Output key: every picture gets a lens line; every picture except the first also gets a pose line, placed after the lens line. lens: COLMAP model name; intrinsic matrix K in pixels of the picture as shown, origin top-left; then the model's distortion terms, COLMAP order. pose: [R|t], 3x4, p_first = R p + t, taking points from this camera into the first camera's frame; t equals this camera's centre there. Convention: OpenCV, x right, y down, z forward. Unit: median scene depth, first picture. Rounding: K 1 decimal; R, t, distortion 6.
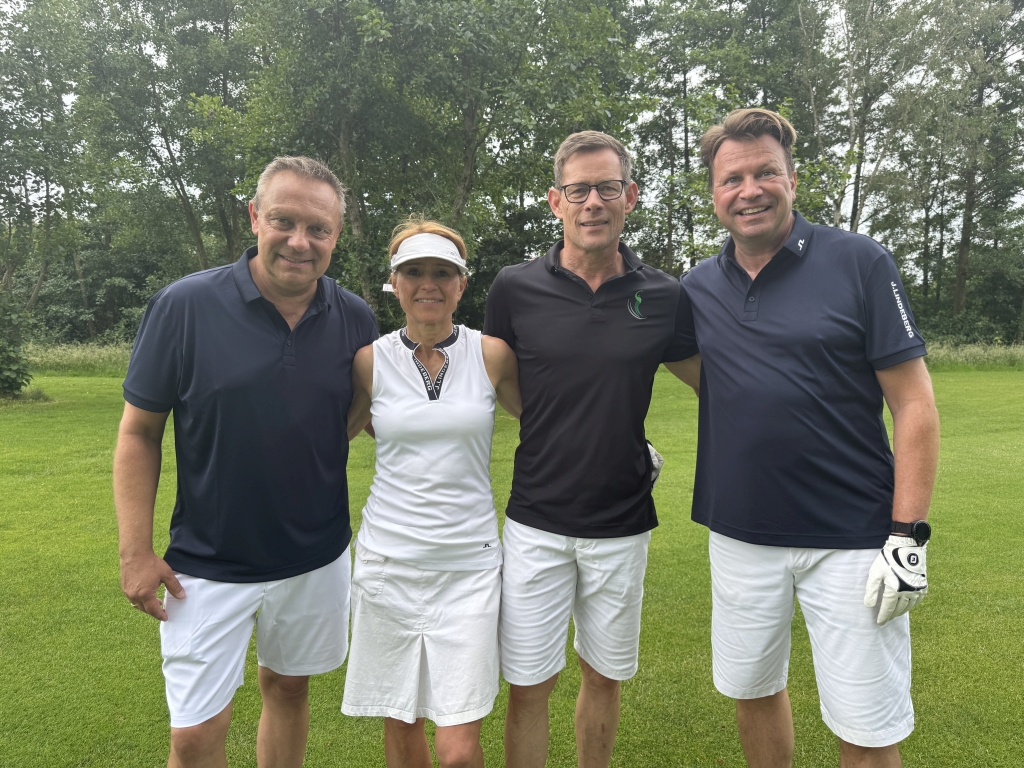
lens RADIAL K [[758.5, 0, 512.0], [0, 758.5, 384.0], [0, 0, 1]] dist [-0.000139, -0.002204]
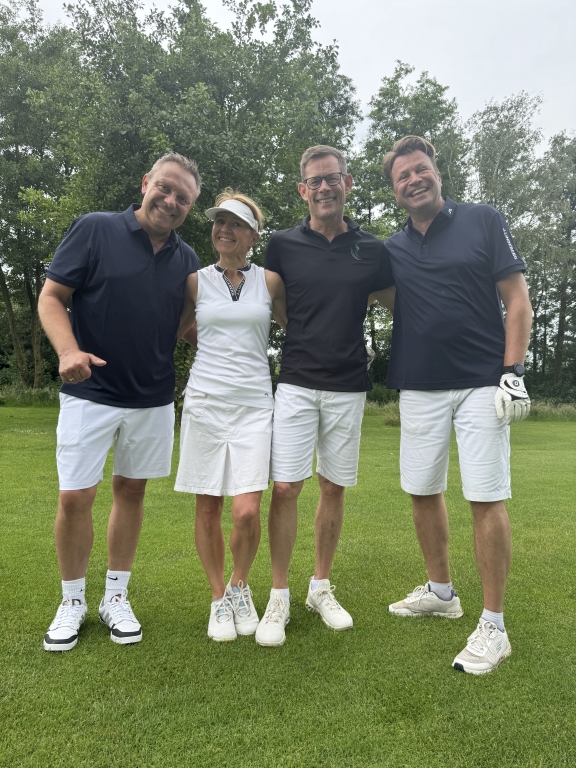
lens RADIAL K [[568.9, 0, 288.0], [0, 568.9, 384.0], [0, 0, 1]] dist [-0.000139, -0.002204]
pose [[0.995700, 0.033273, 0.086453, -0.088965], [-0.025338, 0.995500, -0.091311, 0.291049], [-0.089102, 0.088728, 0.992063, -0.193012]]
